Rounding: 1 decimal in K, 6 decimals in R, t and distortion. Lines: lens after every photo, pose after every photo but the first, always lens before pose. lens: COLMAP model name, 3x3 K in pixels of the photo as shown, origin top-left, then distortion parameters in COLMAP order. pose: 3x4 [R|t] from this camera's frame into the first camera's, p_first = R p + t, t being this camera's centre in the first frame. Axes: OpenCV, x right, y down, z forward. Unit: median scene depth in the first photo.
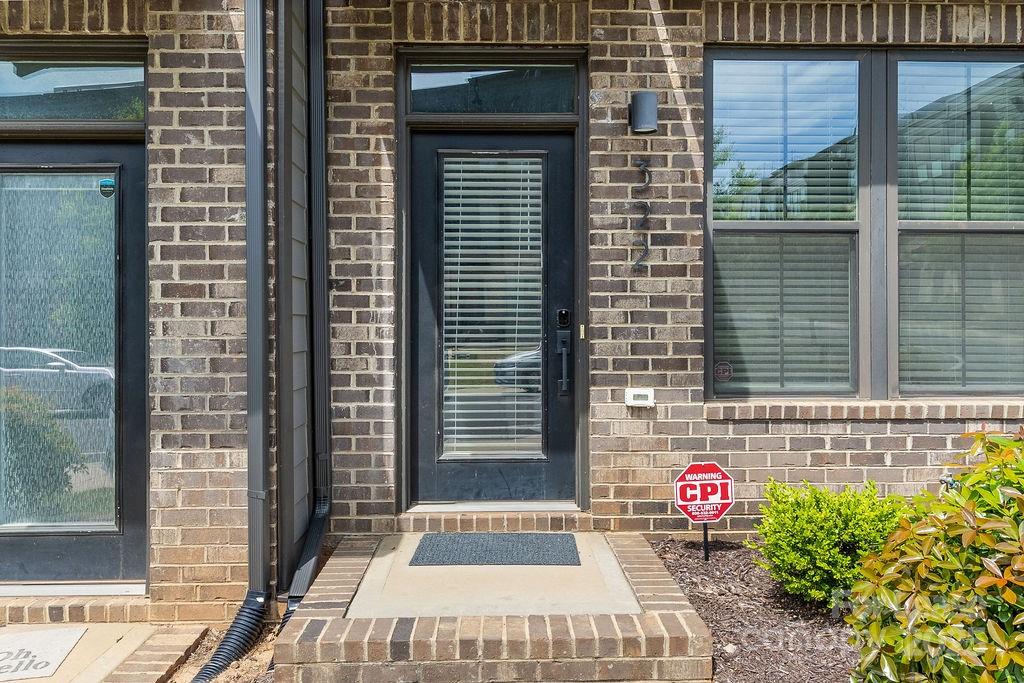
lens RADIAL K [[736.0, 0, 513.2], [0, 736.0, 316.3], [0, 0, 1]] dist [0.001714, 0.001734]
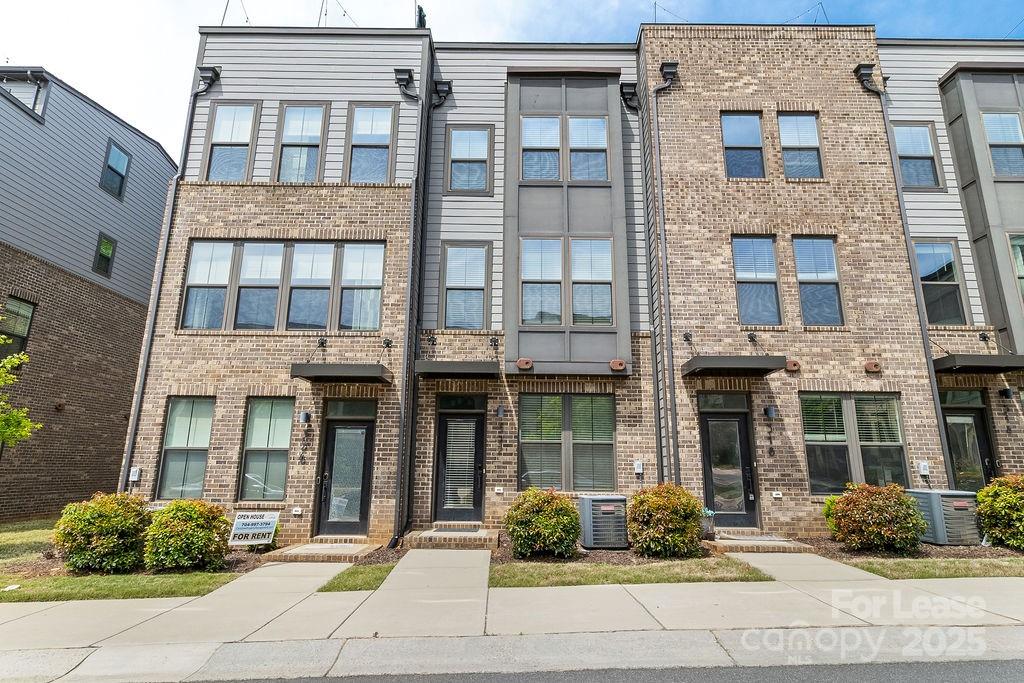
lens RADIAL K [[555.5, 0, 515.8], [0, 555.5, 324.1], [0, 0, 1]] dist [0.001589, 0.001248]
pose [[0.999772, 0.008551, -0.019543, 0.301588], [-0.013100, 0.969156, -0.246098, -0.010048], [0.016836, 0.246298, 0.969048, -1.853009]]
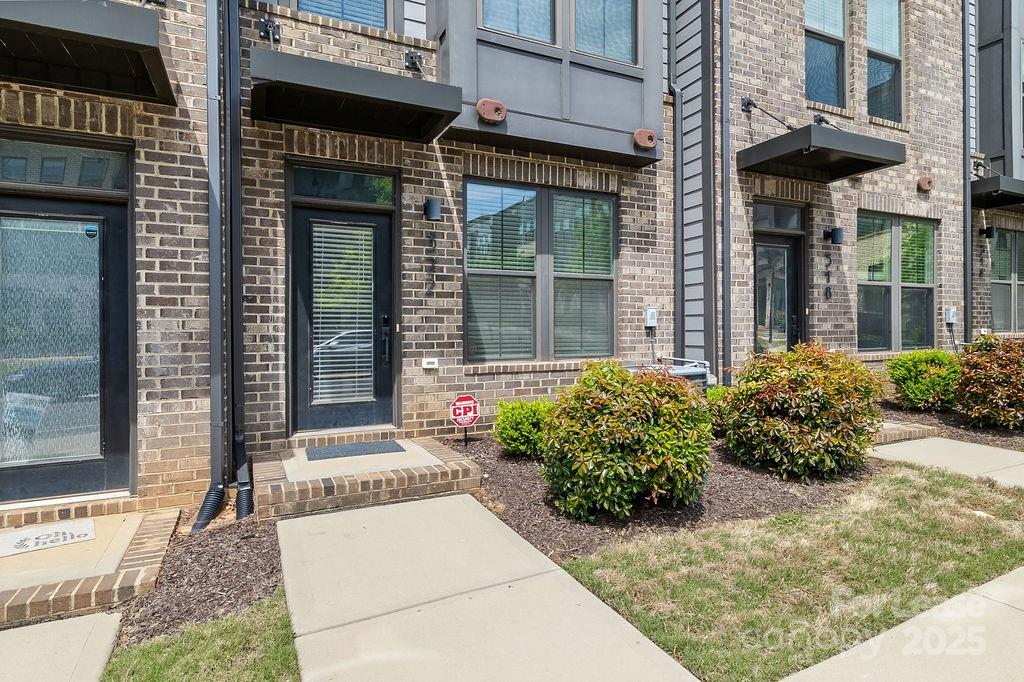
lens RADIAL K [[555.5, 0, 515.8], [0, 555.5, 323.6], [0, 0, 1]] dist [0.001589, 0.001248]
pose [[0.909563, 0.000422, 0.415566, -0.209763], [0.000175, 0.999999, -0.001399, 0.012647], [-0.415566, 0.001345, 0.909562, -0.350660]]
